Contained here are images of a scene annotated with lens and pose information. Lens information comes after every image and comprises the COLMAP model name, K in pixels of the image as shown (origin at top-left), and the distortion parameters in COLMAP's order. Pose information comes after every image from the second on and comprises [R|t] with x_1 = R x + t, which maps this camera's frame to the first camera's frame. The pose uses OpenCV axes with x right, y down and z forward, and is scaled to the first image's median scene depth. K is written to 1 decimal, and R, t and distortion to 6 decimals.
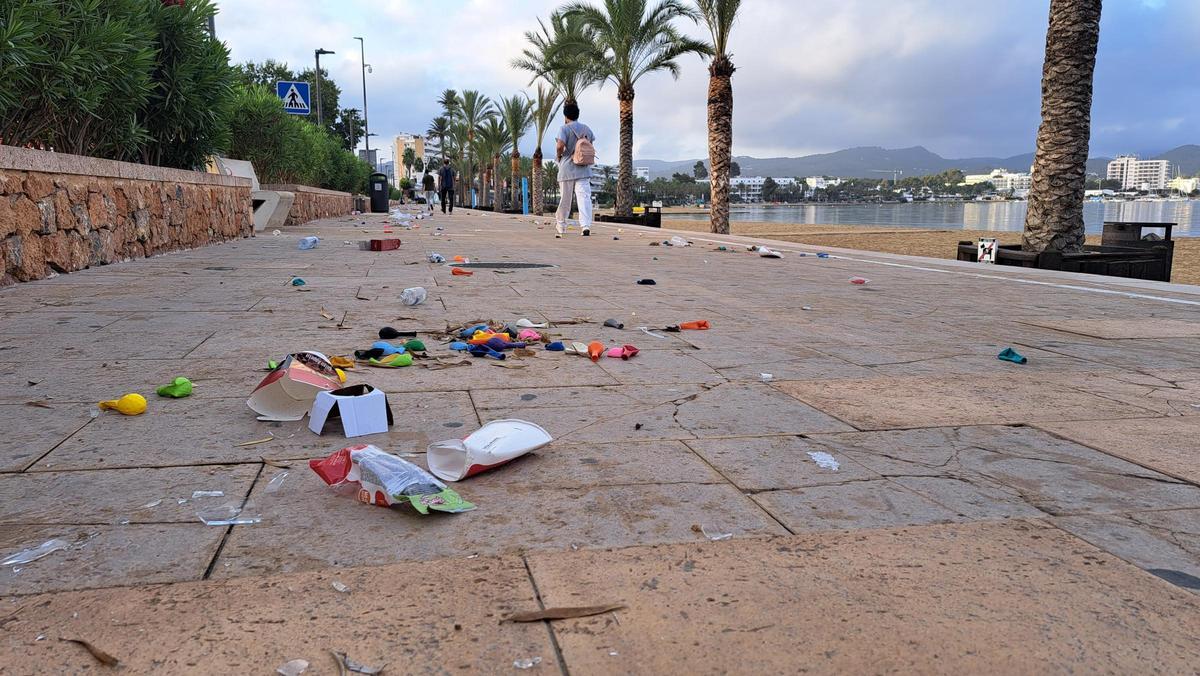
lens RADIAL K [[883.1, 0, 606.9], [0, 883.1, 334.4], [0, 0, 1]] dist [0.096513, -0.129515]
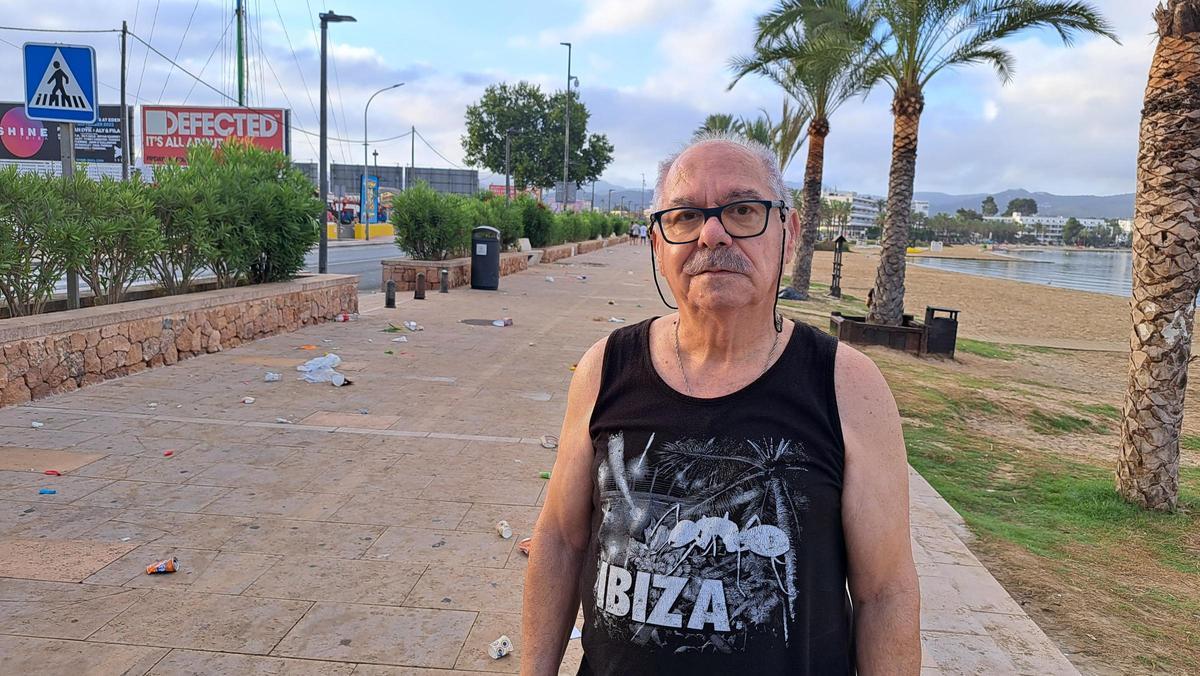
lens RADIAL K [[900.4, 0, 617.6], [0, 900.4, 349.3], [0, 0, 1]] dist [0.048276, -0.048638]
pose [[0.960285, 0.081438, -0.266870, 0.010768], [-0.085793, 0.996302, -0.004680, -0.098477], [0.265502, 0.027390, 0.963721, 0.404951]]
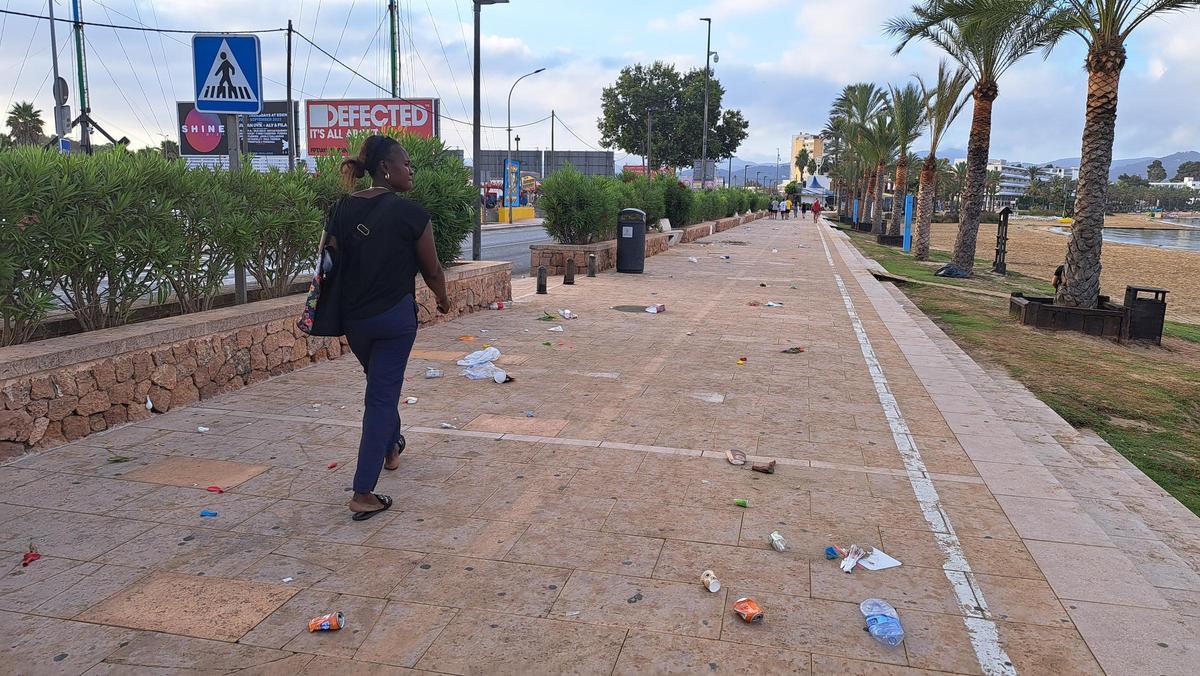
lens RADIAL K [[883.1, 0, 606.9], [0, 883.1, 334.4], [0, 0, 1]] dist [0.096513, -0.129515]
pose [[0.906186, 0.084699, -0.414310, -0.008823], [-0.084553, 0.996243, 0.018731, -0.102409], [0.414340, 0.018058, 0.909943, 0.426059]]
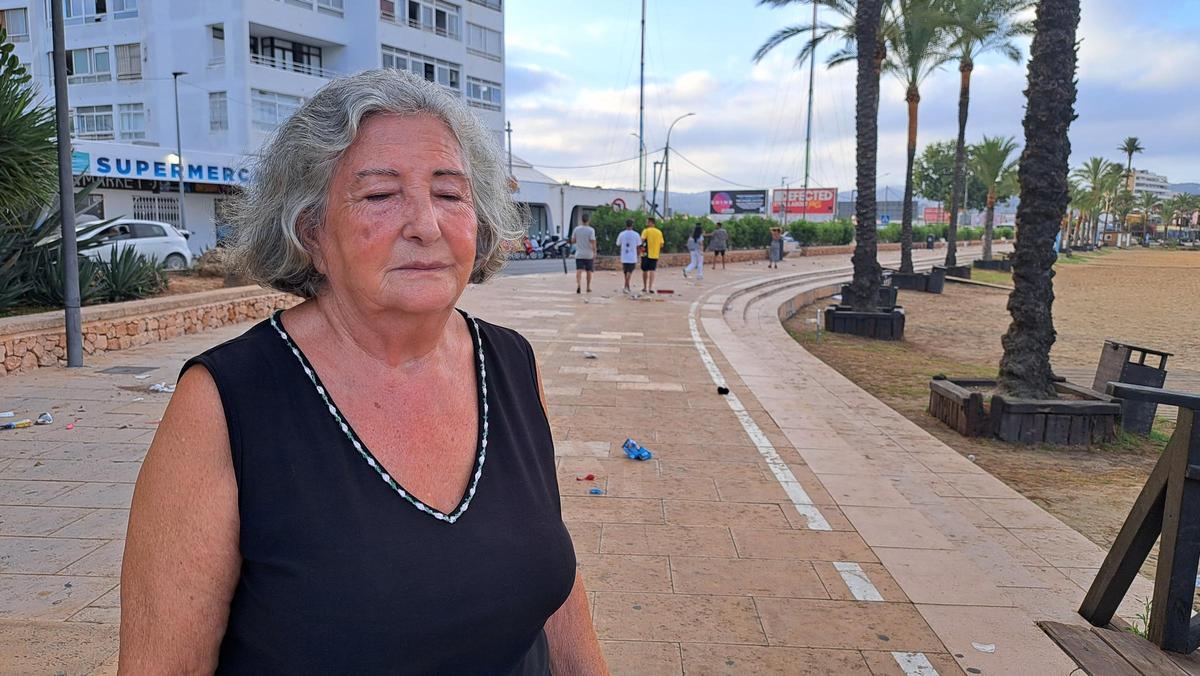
lens RADIAL K [[883.1, 0, 606.9], [0, 883.1, 334.4], [0, 0, 1]] dist [0.096513, -0.129515]
pose [[0.728598, 0.099980, -0.677605, 0.863078], [-0.122257, 0.992386, 0.014968, 0.189003], [0.673942, 0.071936, 0.735273, -1.562460]]
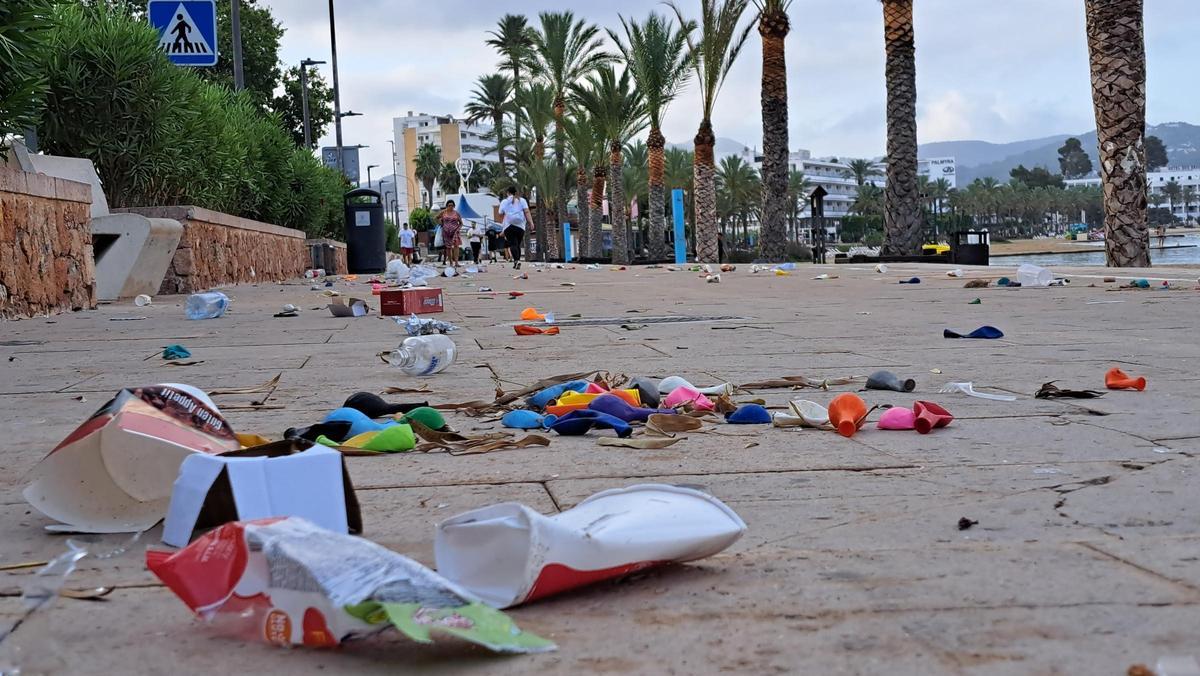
lens RADIAL K [[1976.1, 0, 636.3], [0, 1976.1, 336.2], [0, 0, 1]] dist [0.310565, -1.471209]
pose [[0.992607, -0.039461, -0.114781, -0.000230], [0.027506, 0.994204, -0.103932, 0.005531], [0.118217, 0.100007, 0.987939, 0.004671]]
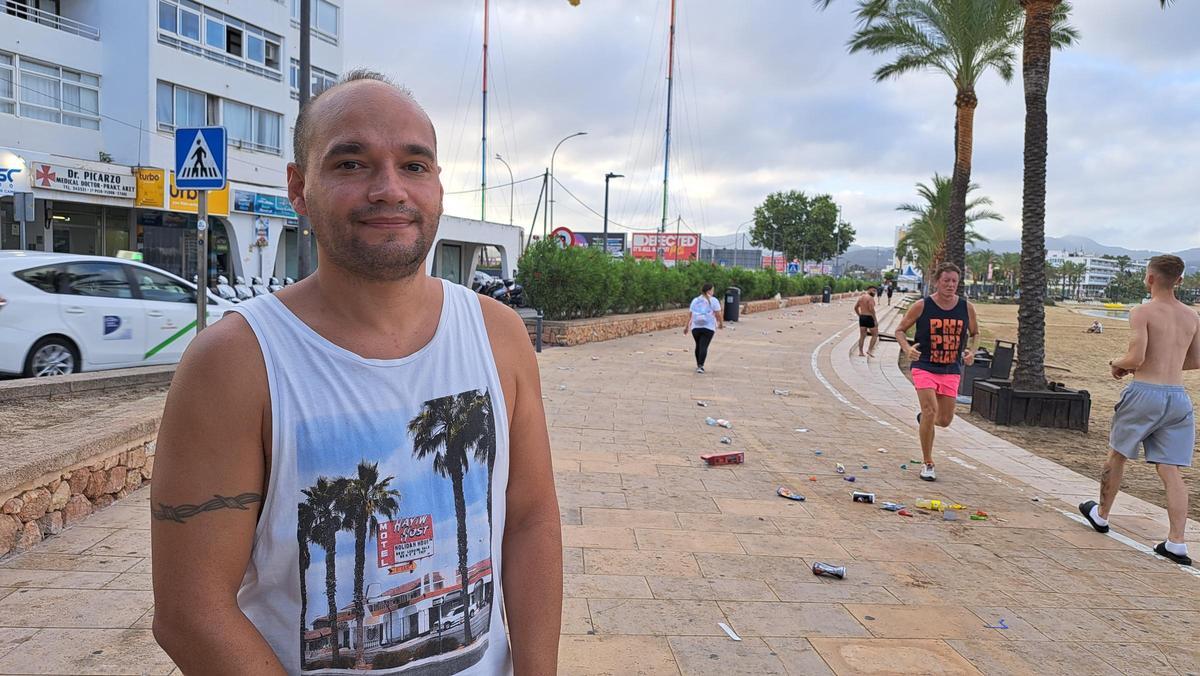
lens RADIAL K [[883.1, 0, 606.9], [0, 883.1, 334.4], [0, 0, 1]] dist [0.096513, -0.129515]
pose [[0.851673, 0.071685, -0.519147, 0.479518], [-0.118803, 0.991221, -0.058028, 0.150976], [0.510430, 0.111097, 0.852713, -1.295261]]
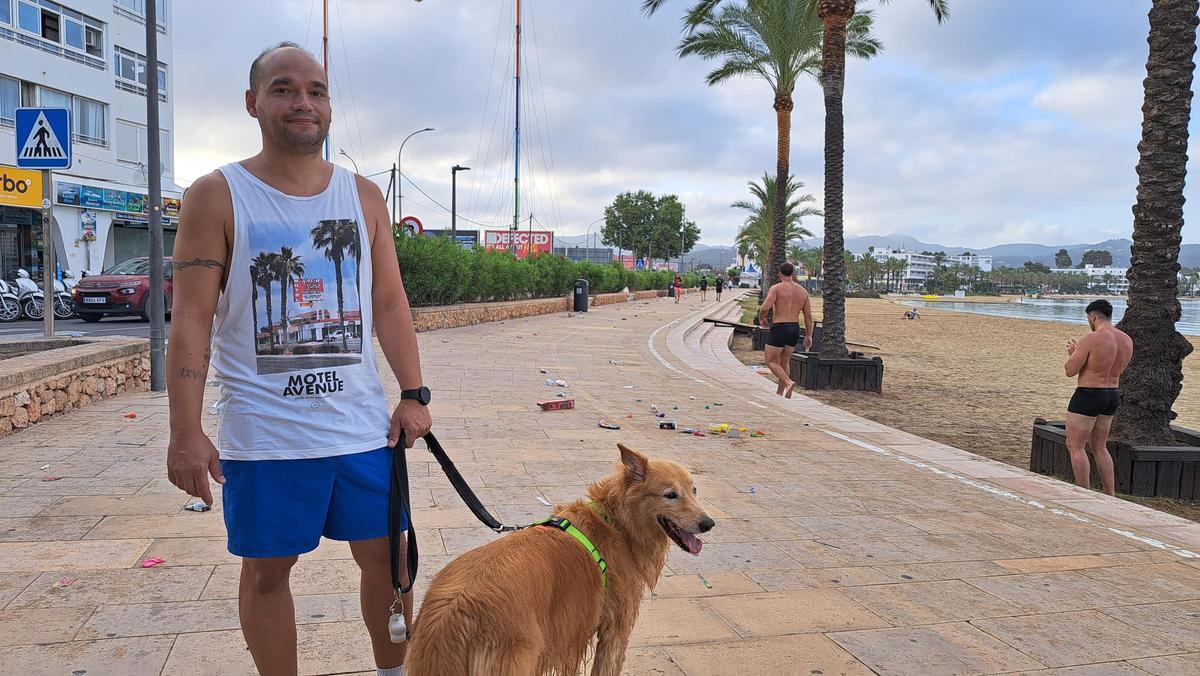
lens RADIAL K [[879.2, 0, 600.0], [0, 879.2, 338.0], [0, 0, 1]] dist [0.098660, -0.089714]
pose [[0.922812, 0.052640, -0.381637, 0.501178], [-0.085519, 0.993896, -0.069698, 0.164284], [0.375639, 0.096956, 0.921681, -1.321558]]
